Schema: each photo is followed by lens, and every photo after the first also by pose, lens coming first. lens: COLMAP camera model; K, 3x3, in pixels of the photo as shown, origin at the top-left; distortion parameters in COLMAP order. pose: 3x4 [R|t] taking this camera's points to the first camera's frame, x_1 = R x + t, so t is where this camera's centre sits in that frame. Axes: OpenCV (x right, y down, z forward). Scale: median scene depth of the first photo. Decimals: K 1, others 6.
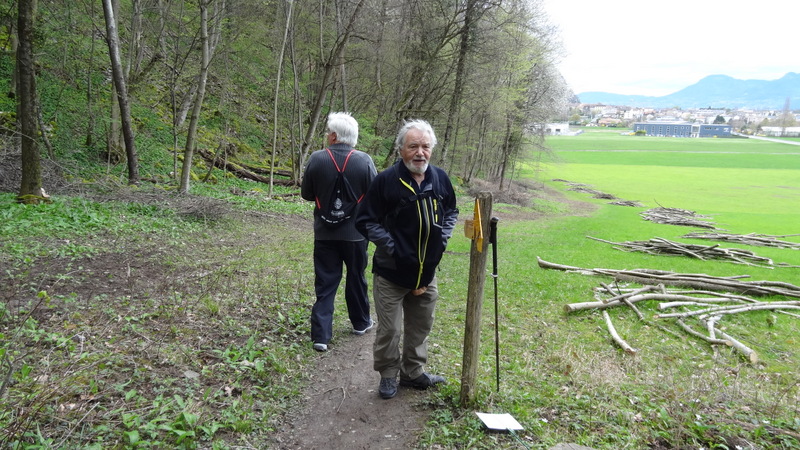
lens RADIAL K [[614.4, 0, 400.1], [0, 614.4, 226.2], [0, 0, 1]] dist [0.013099, 0.000515]
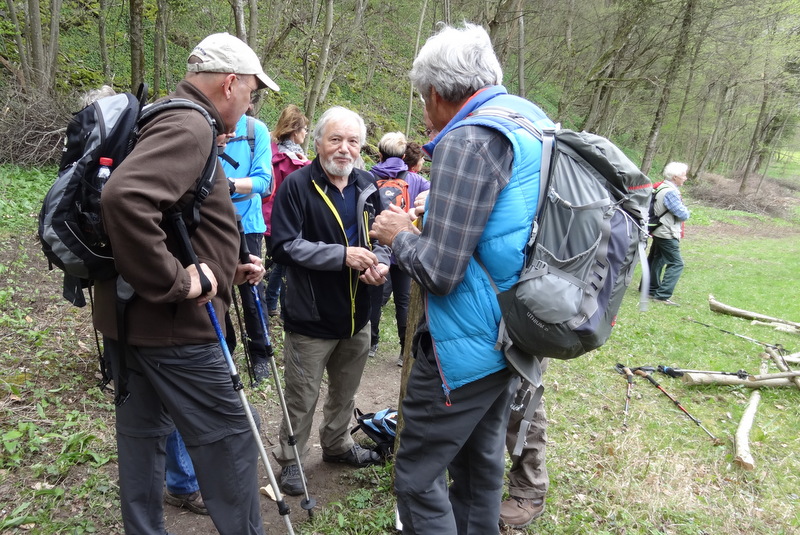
lens RADIAL K [[722.4, 0, 399.9], [0, 722.4, 266.4], [0, 0, 1]] dist [0.002725, 0.005406]
pose [[0.902099, 0.096244, -0.420660, 0.249128], [-0.065442, 0.994048, 0.087092, -0.030614], [0.426538, -0.051037, 0.903028, 0.123393]]
